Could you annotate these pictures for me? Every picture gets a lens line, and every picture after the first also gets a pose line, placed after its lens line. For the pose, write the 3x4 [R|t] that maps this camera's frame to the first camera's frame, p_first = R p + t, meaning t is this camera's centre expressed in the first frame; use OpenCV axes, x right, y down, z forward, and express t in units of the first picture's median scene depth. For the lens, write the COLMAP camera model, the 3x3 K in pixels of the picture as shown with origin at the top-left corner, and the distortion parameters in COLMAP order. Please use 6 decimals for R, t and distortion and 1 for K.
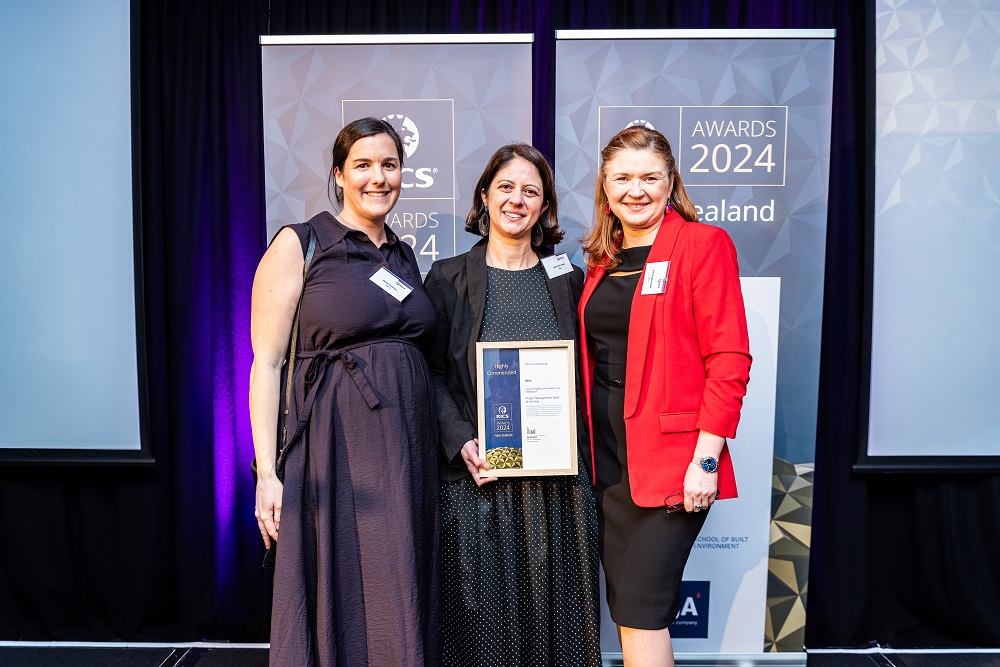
lens RADIAL K [[834.8, 0, 497.0], [0, 834.8, 333.9], [0, 0, 1]] dist [-0.019105, -0.000166]
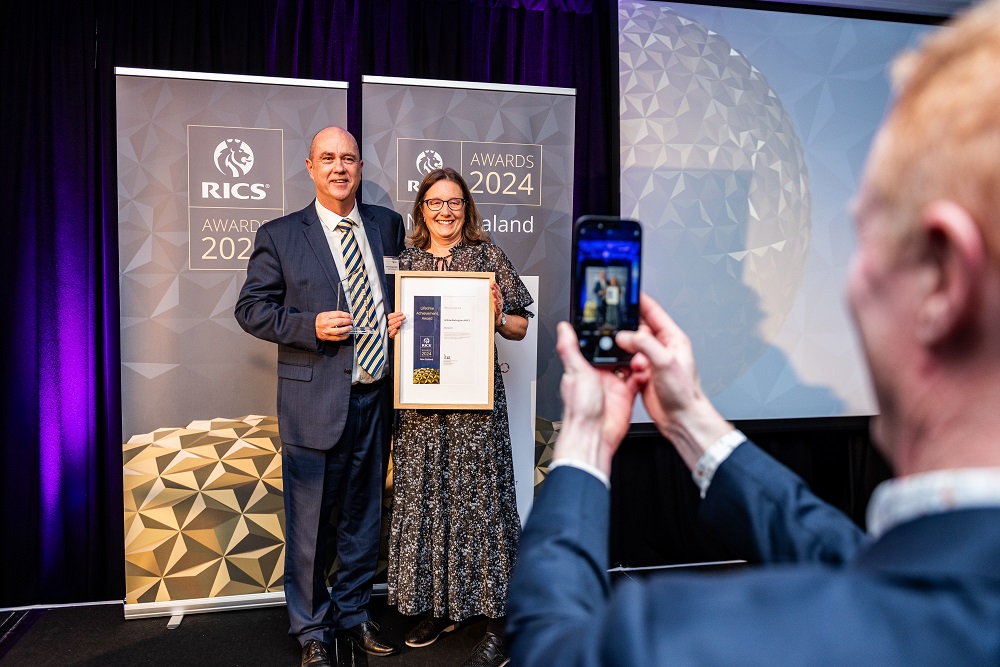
lens RADIAL K [[834.8, 0, 495.2], [0, 834.8, 329.9], [0, 0, 1]] dist [-0.019105, -0.000166]
pose [[0.974753, -0.002582, 0.223272, -0.016174], [0.007926, 0.999703, -0.023041, 0.046114], [-0.223147, 0.024228, 0.974484, -0.251464]]
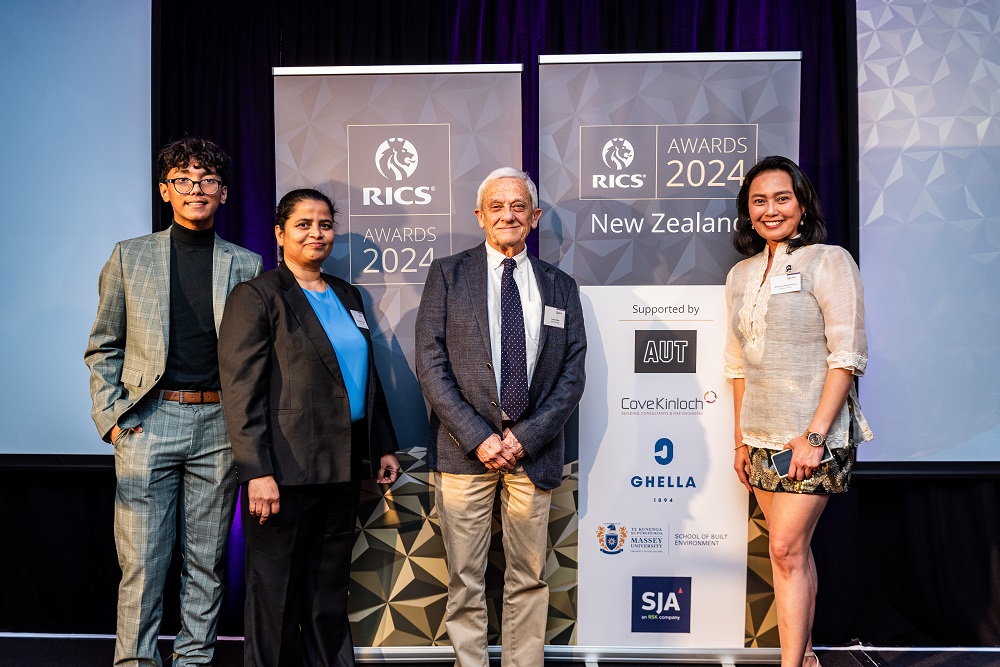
lens RADIAL K [[834.8, 0, 491.8], [0, 834.8, 328.7], [0, 0, 1]] dist [-0.019105, -0.000166]
pose [[0.999384, -0.002843, -0.034980, 0.045998], [0.001761, 0.999520, -0.030914, 0.019026], [0.035051, 0.030833, 0.998910, -0.062319]]
